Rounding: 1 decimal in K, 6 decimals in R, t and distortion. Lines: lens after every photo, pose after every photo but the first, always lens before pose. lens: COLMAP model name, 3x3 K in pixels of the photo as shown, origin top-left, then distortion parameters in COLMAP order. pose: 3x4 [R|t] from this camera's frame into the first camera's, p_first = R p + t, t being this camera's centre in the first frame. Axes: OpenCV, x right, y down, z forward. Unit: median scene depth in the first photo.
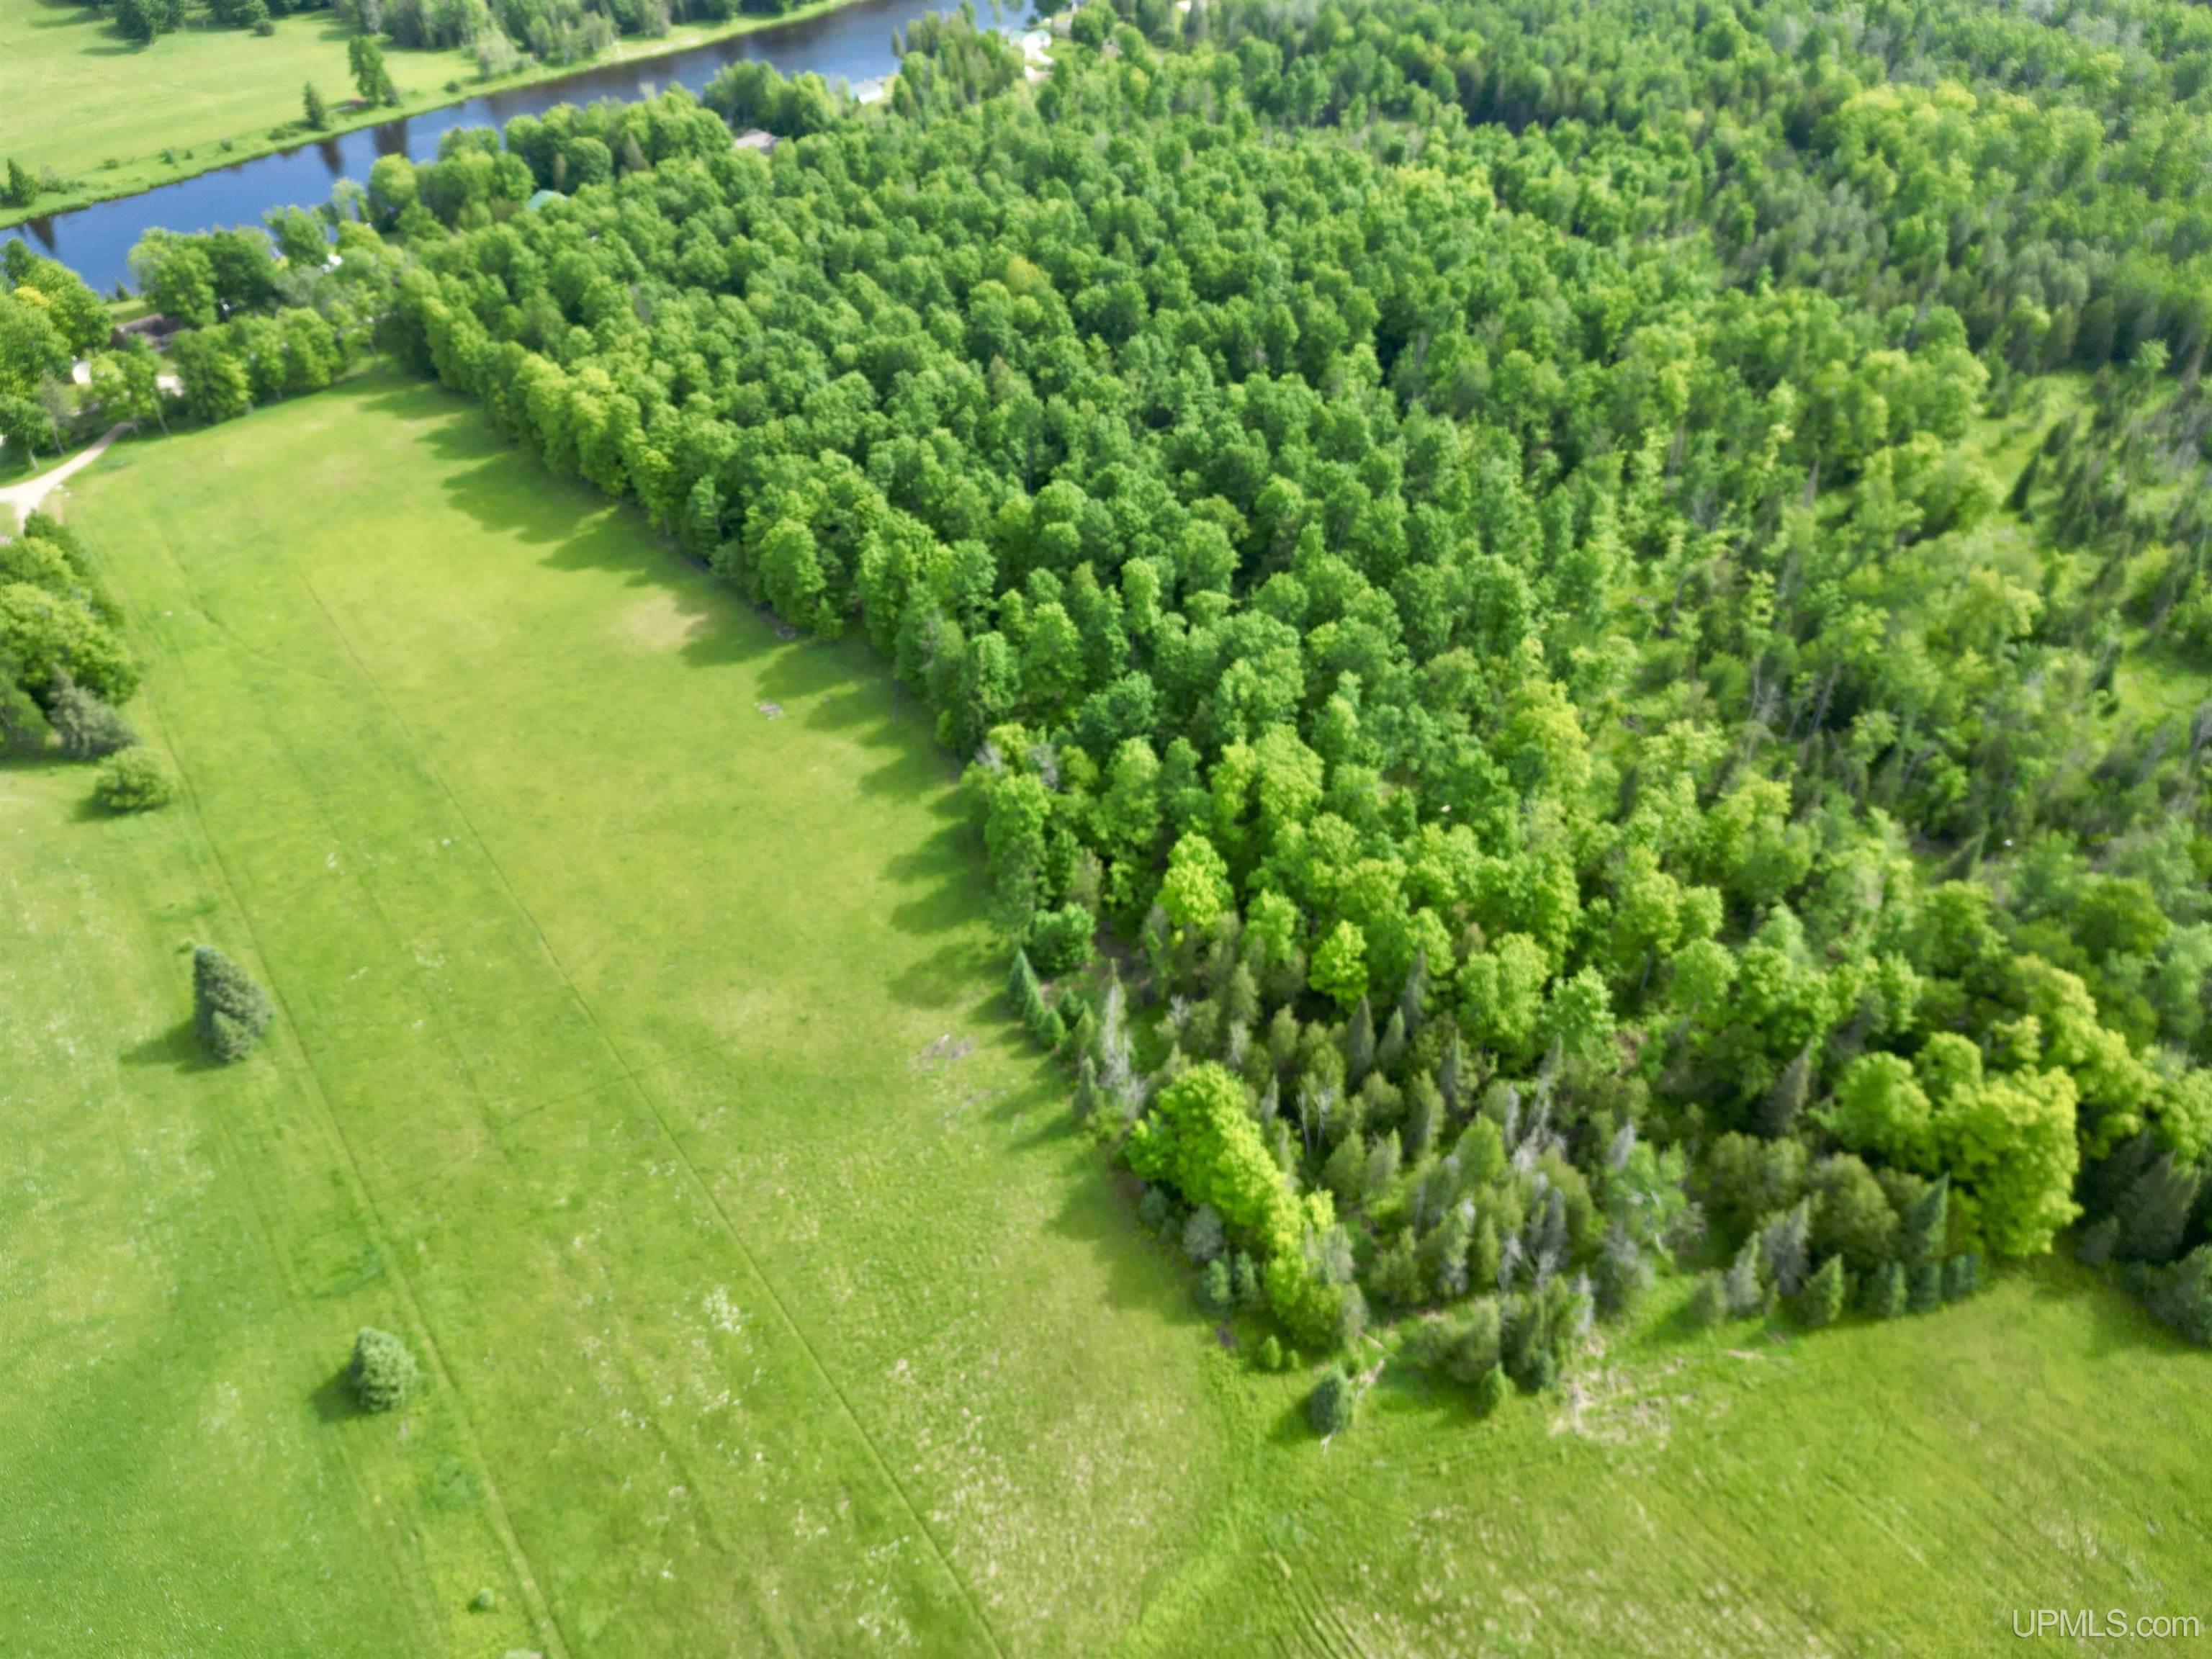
lens RADIAL K [[1557.4, 0, 1094.3], [0, 1557.4, 814.6], [0, 0, 1]] dist [0.044944, -0.037874]
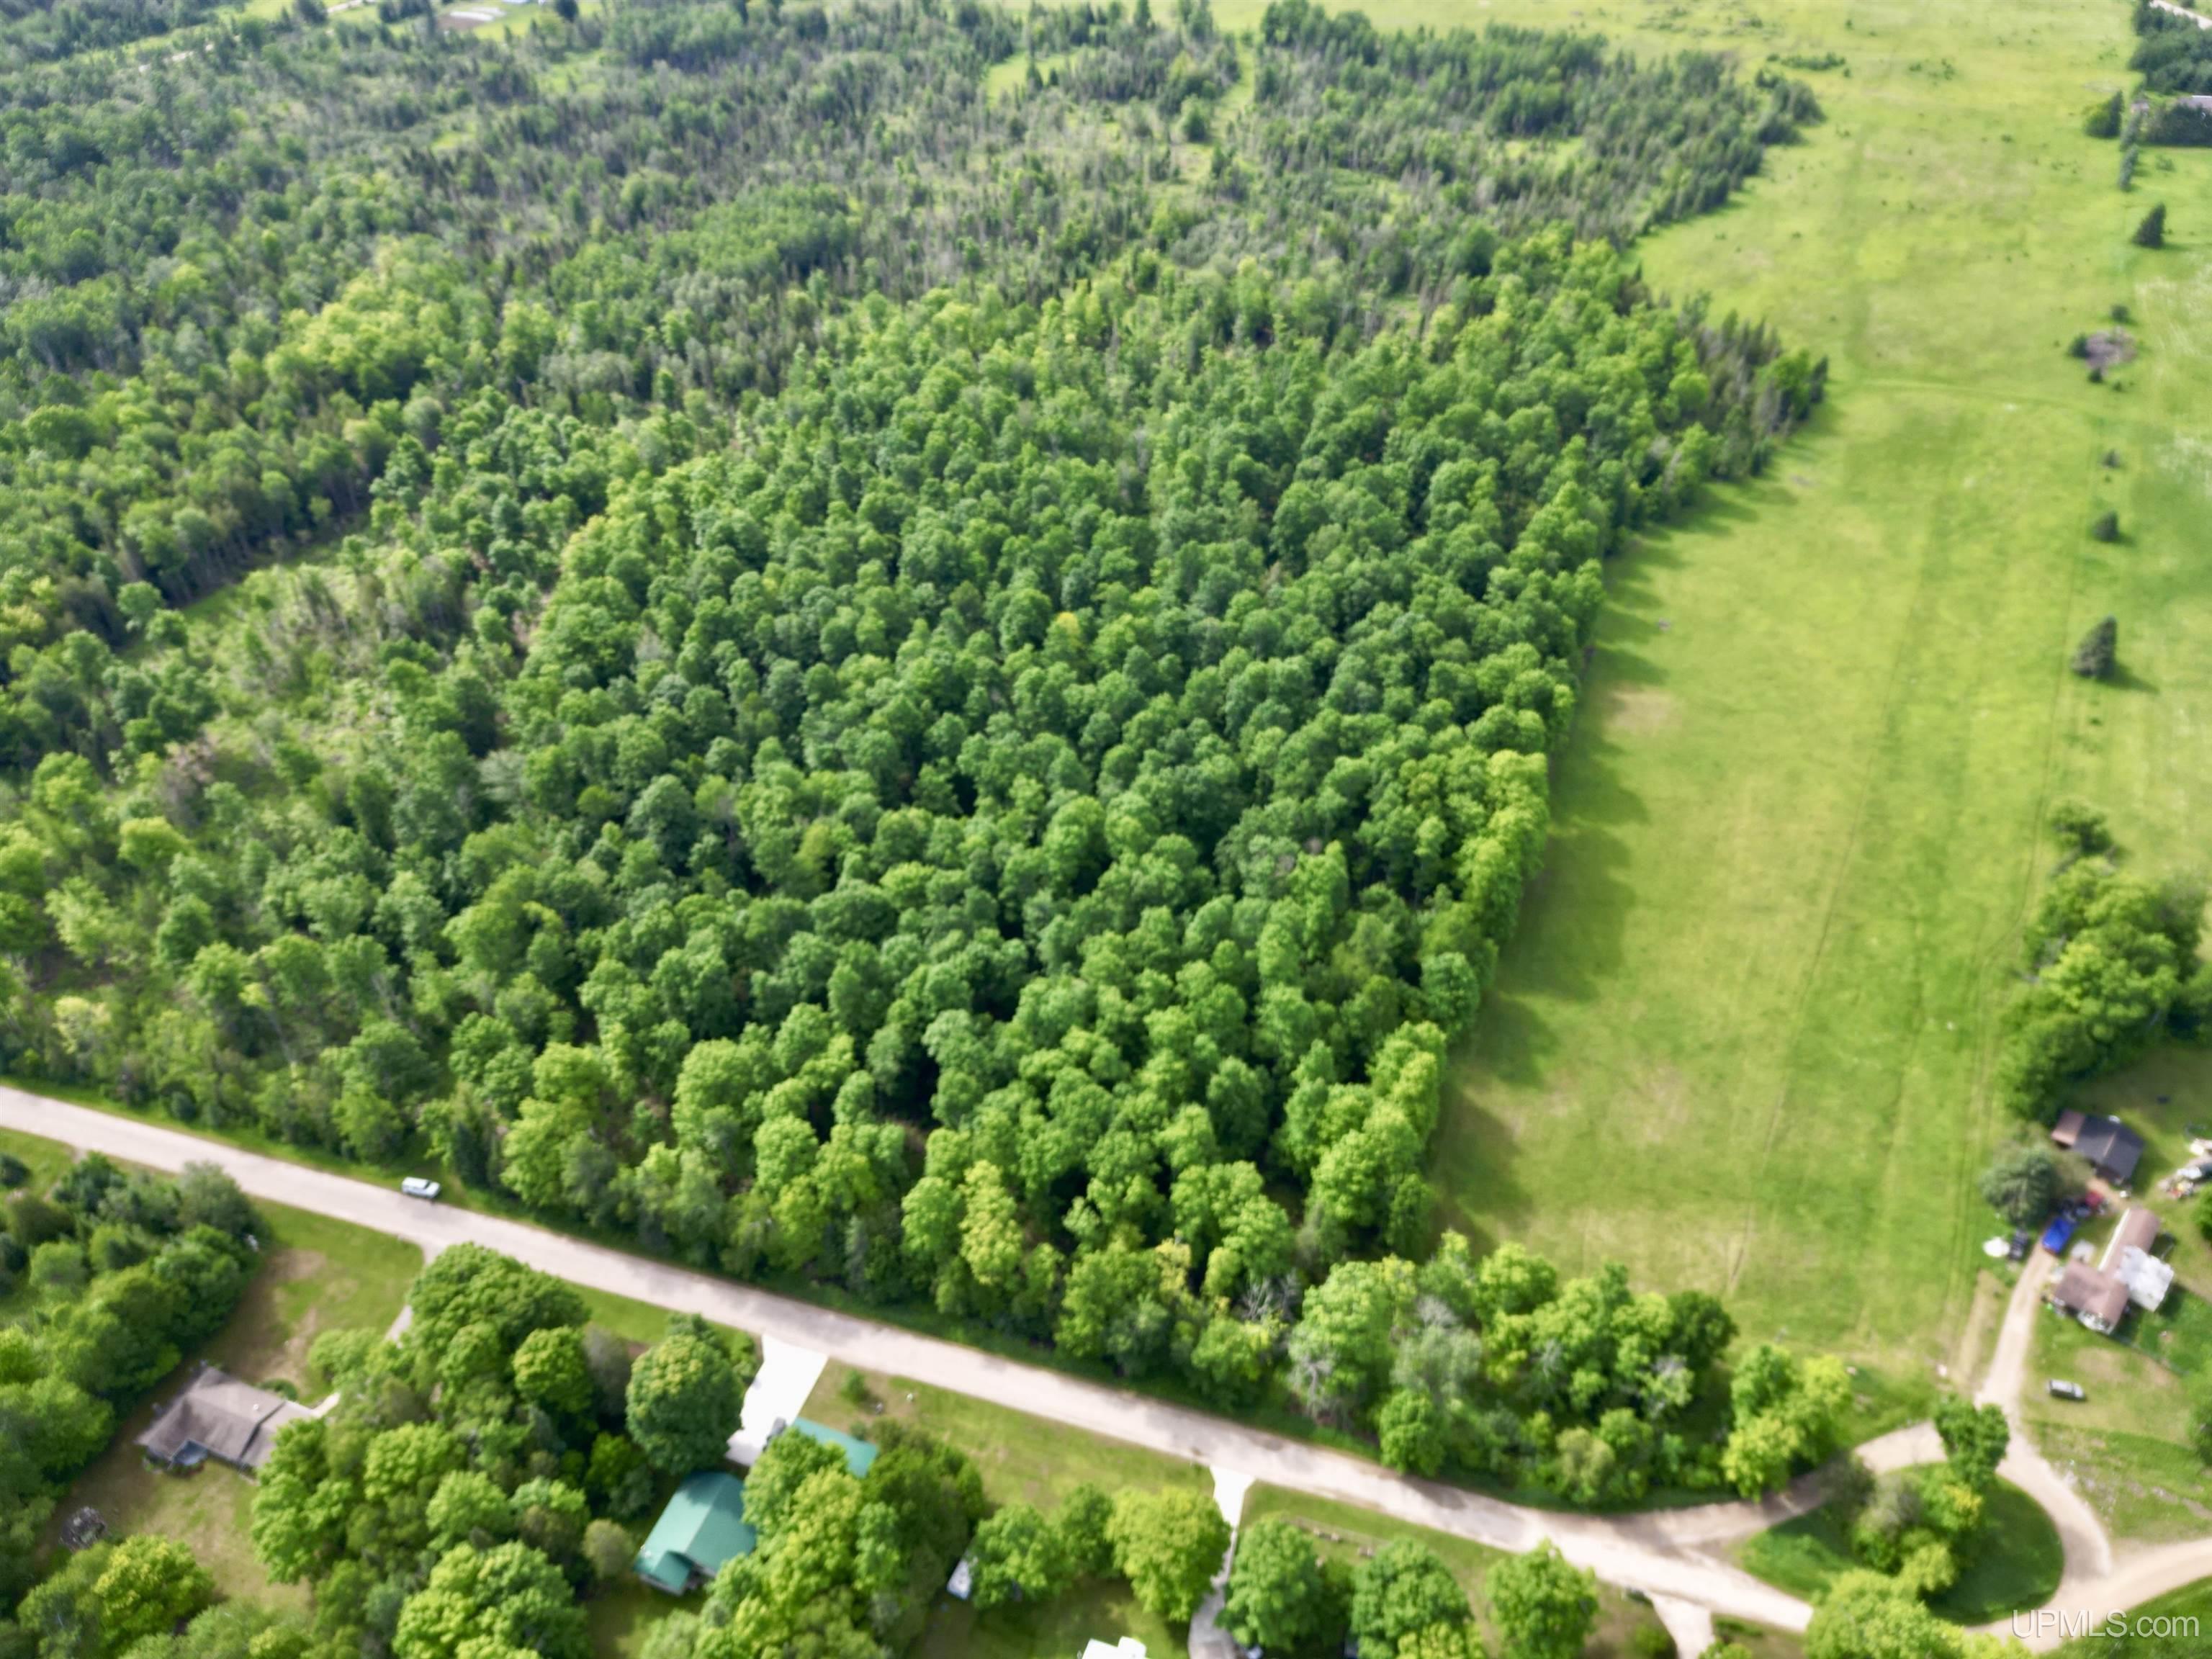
lens RADIAL K [[1557.4, 0, 1095.2], [0, 1557.4, 836.4], [0, 0, 1]] dist [0.044944, -0.037874]
pose [[-0.441386, -0.576524, 0.687603, -0.792735], [0.593631, 0.387020, 0.705562, -0.966565], [-0.672890, 0.719608, 0.171417, 0.923604]]
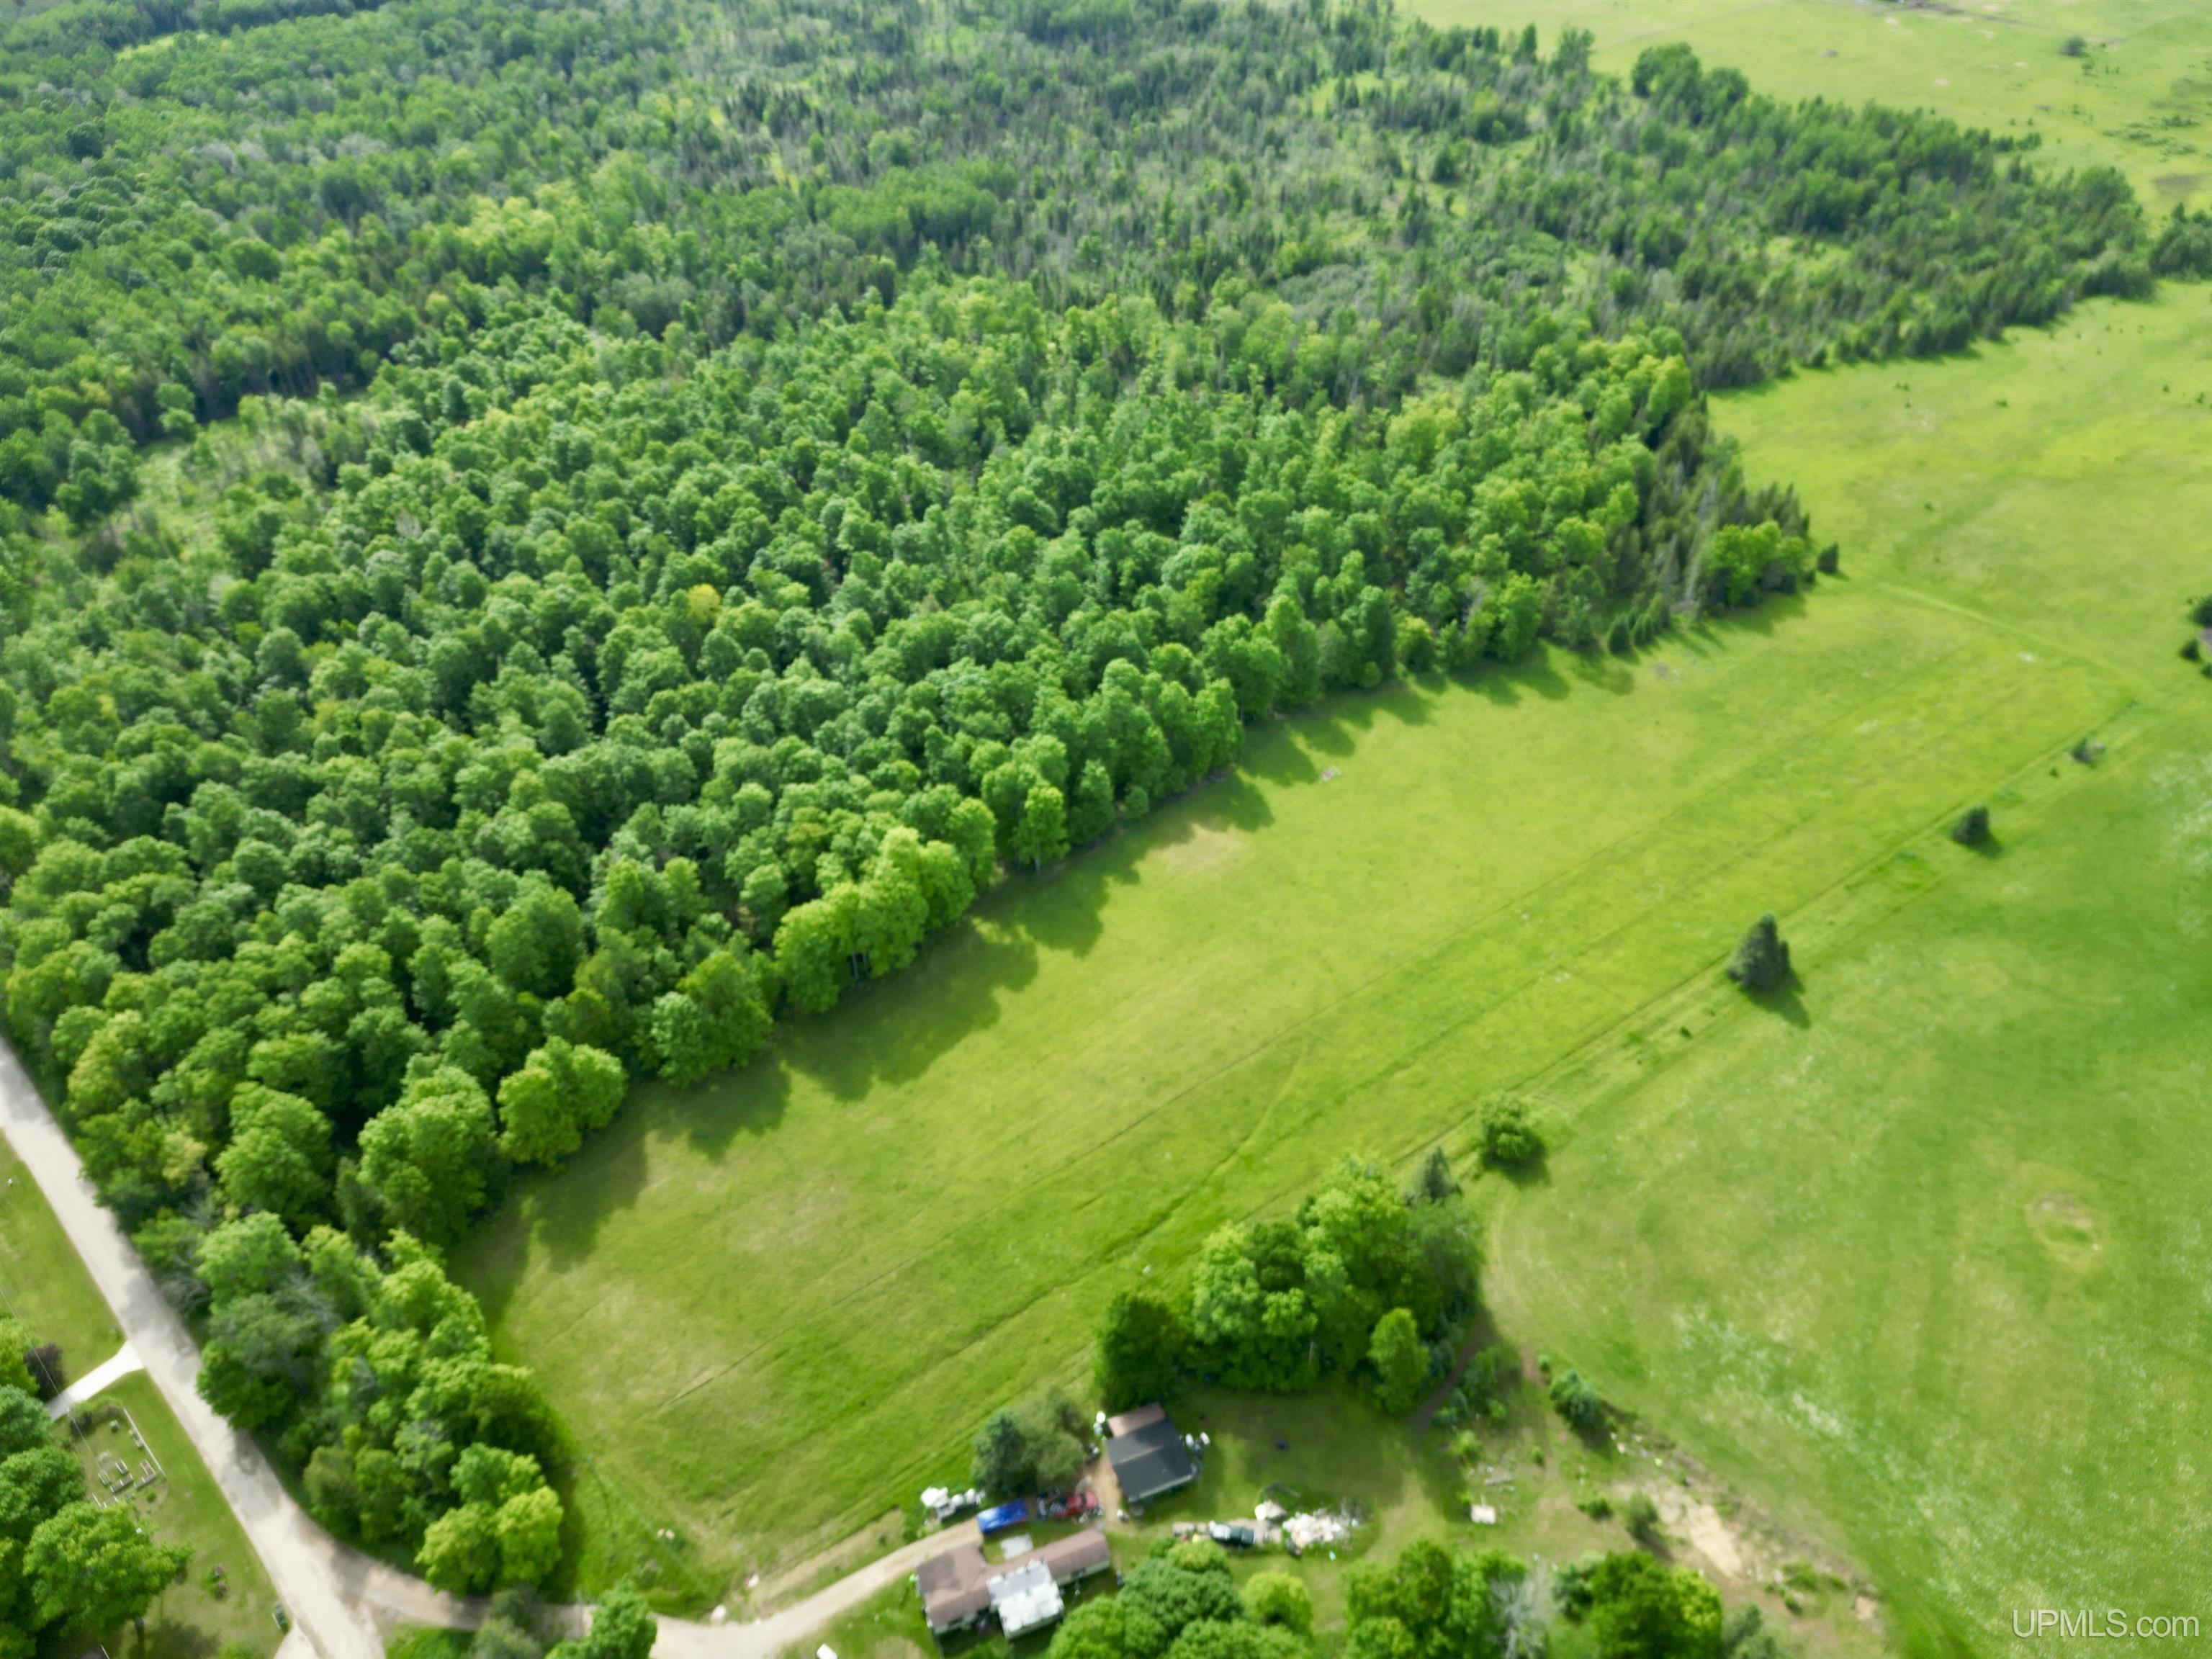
lens RADIAL K [[1557.4, 0, 1113.9], [0, 1557.4, 840.1], [0, 0, 1]] dist [0.044944, -0.037874]
pose [[0.024052, -0.646798, 0.762282, -0.895572], [0.658791, 0.583778, 0.474550, -0.555939], [-0.751942, 0.490770, 0.440146, 0.449700]]
